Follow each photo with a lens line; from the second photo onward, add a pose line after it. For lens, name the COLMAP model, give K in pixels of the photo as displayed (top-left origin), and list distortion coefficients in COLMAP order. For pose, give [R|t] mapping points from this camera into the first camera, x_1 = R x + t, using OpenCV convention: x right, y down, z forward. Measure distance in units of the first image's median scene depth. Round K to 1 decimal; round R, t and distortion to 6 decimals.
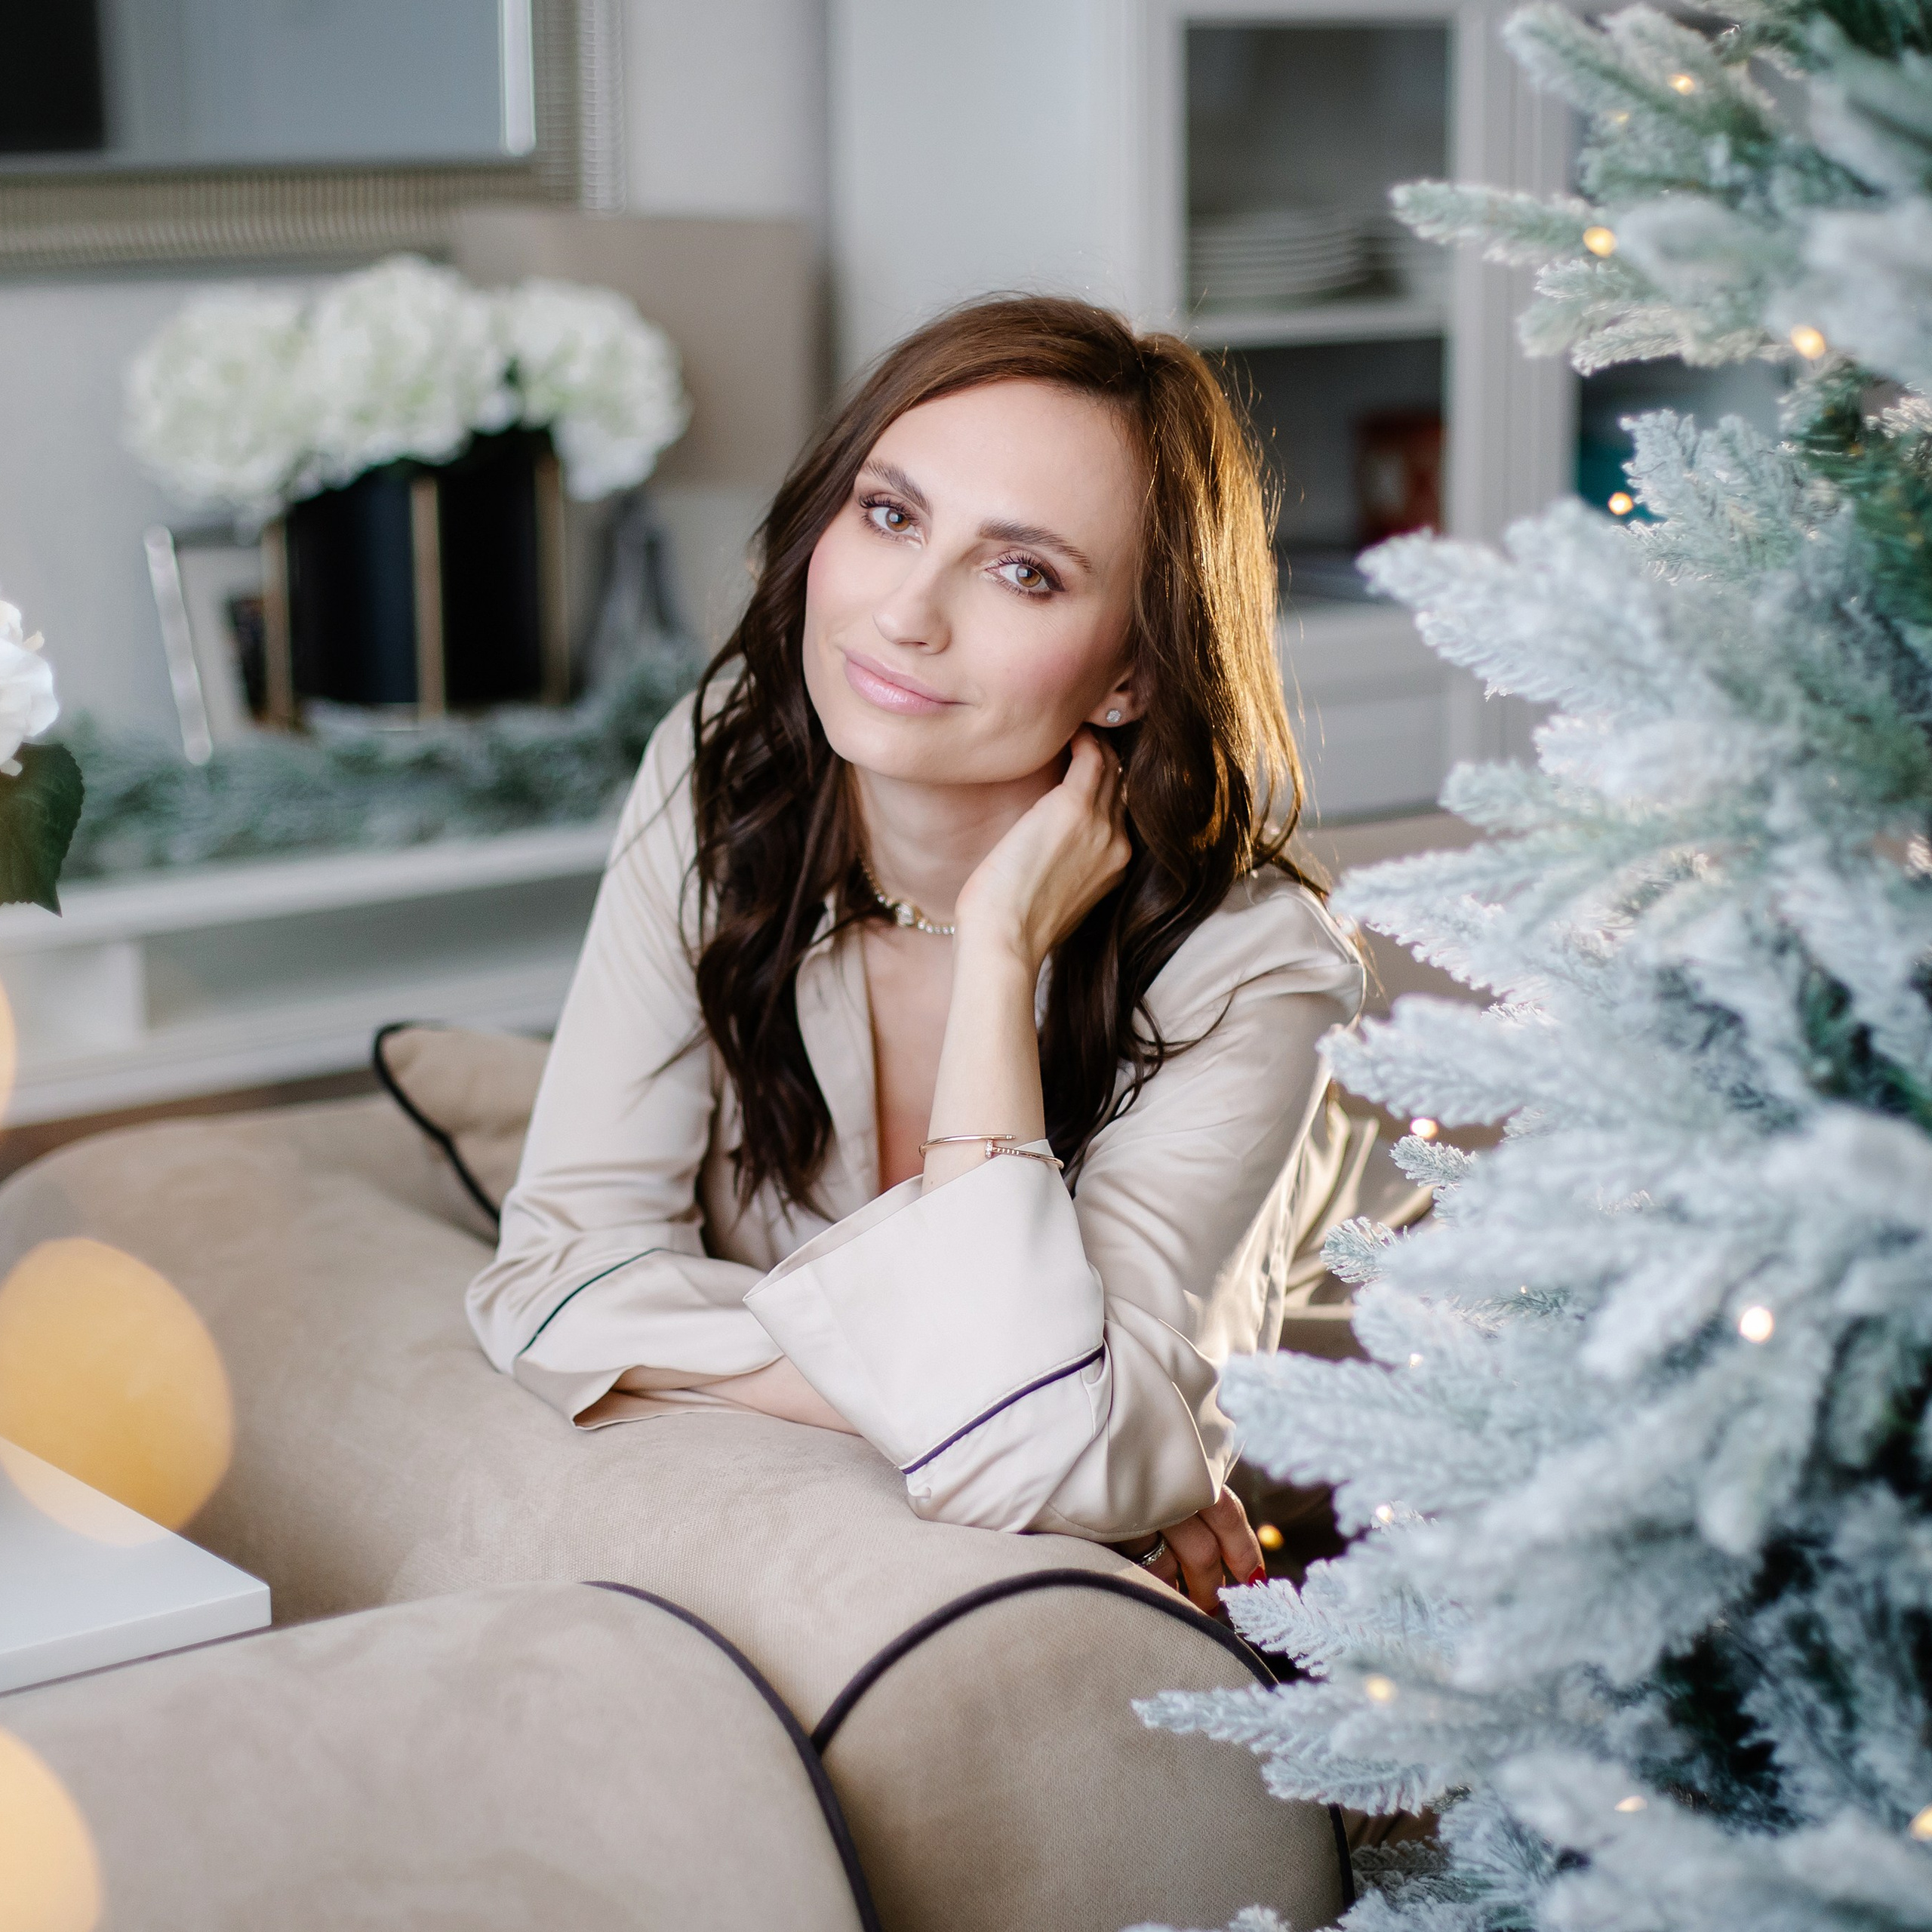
lens RADIAL K [[4578.2, 0, 966.0], [0, 4578.2, 966.0], [0, 0, 1]] dist [0.099674, -0.247788]
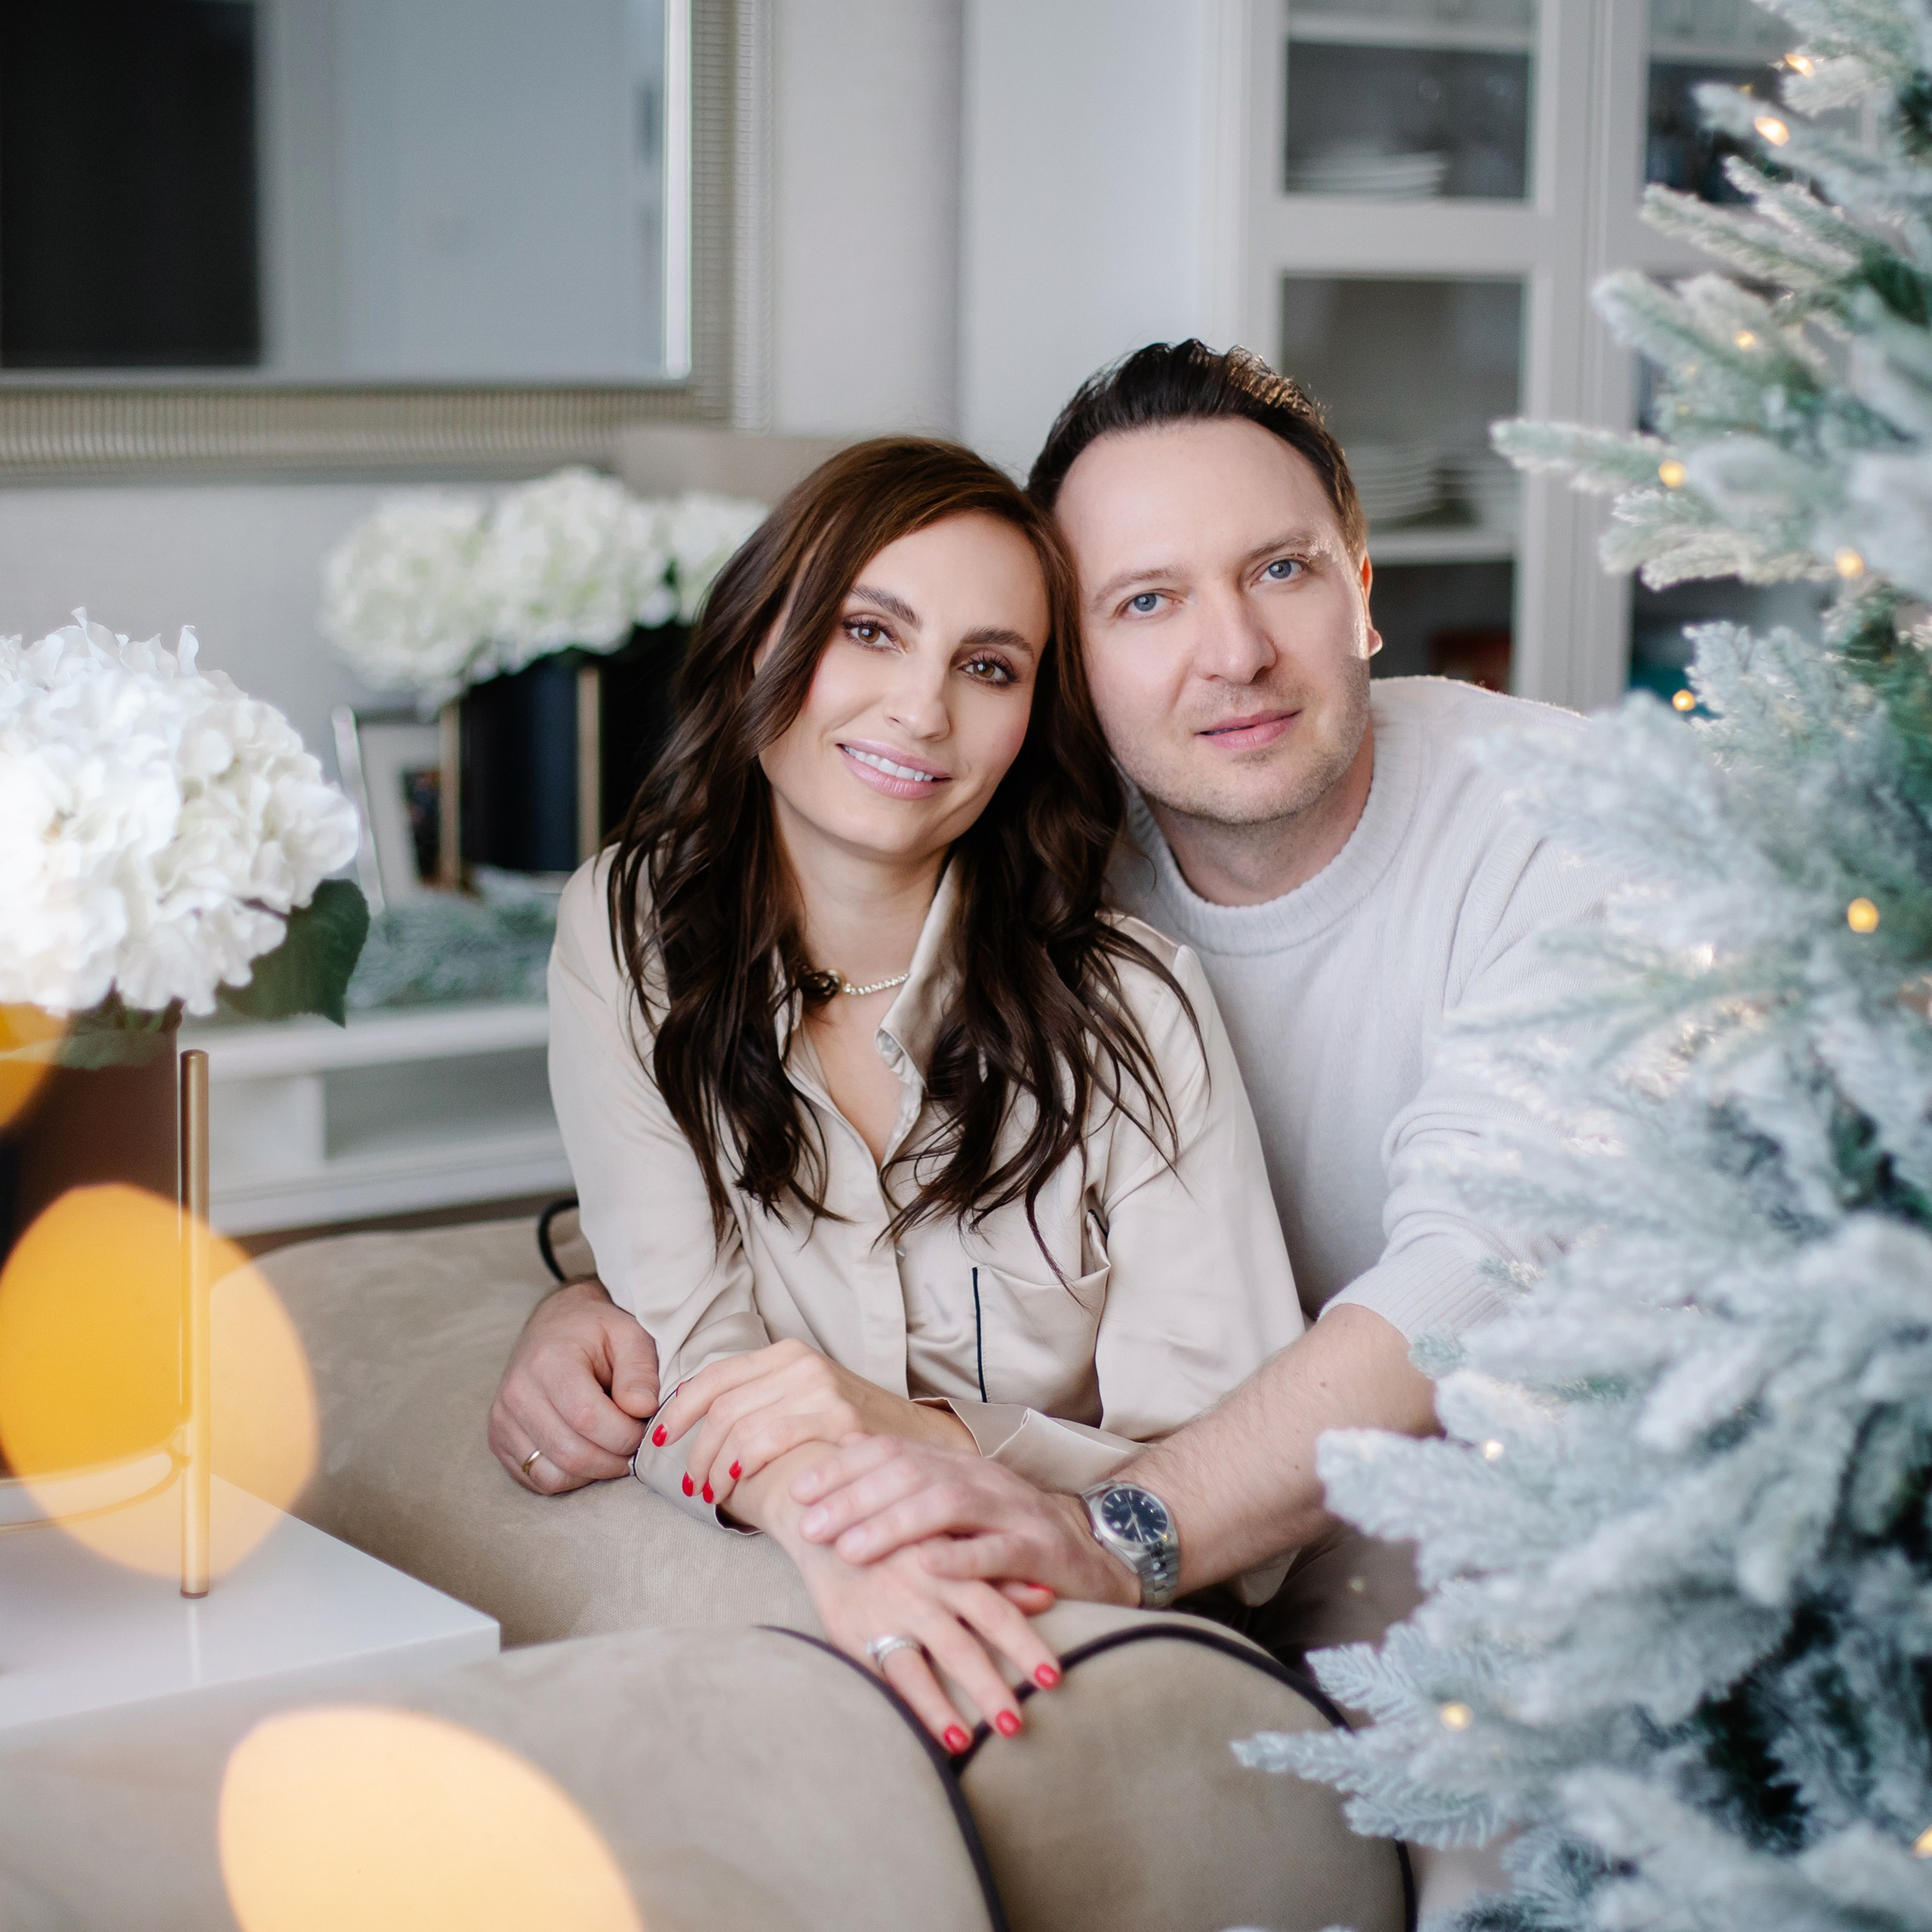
lens RADIAL K [[4349.0, 0, 966.0], [0, 4349.0, 966.0], [0, 0, 1]] dist [0.116517, -0.321022]
pose [[0.999504, 0.025876, -0.017944, -0.017235], [-0.026614, 0.998757, -0.042151, 0.017758], [0.016831, 0.042608, 0.998950, -0.100748]]
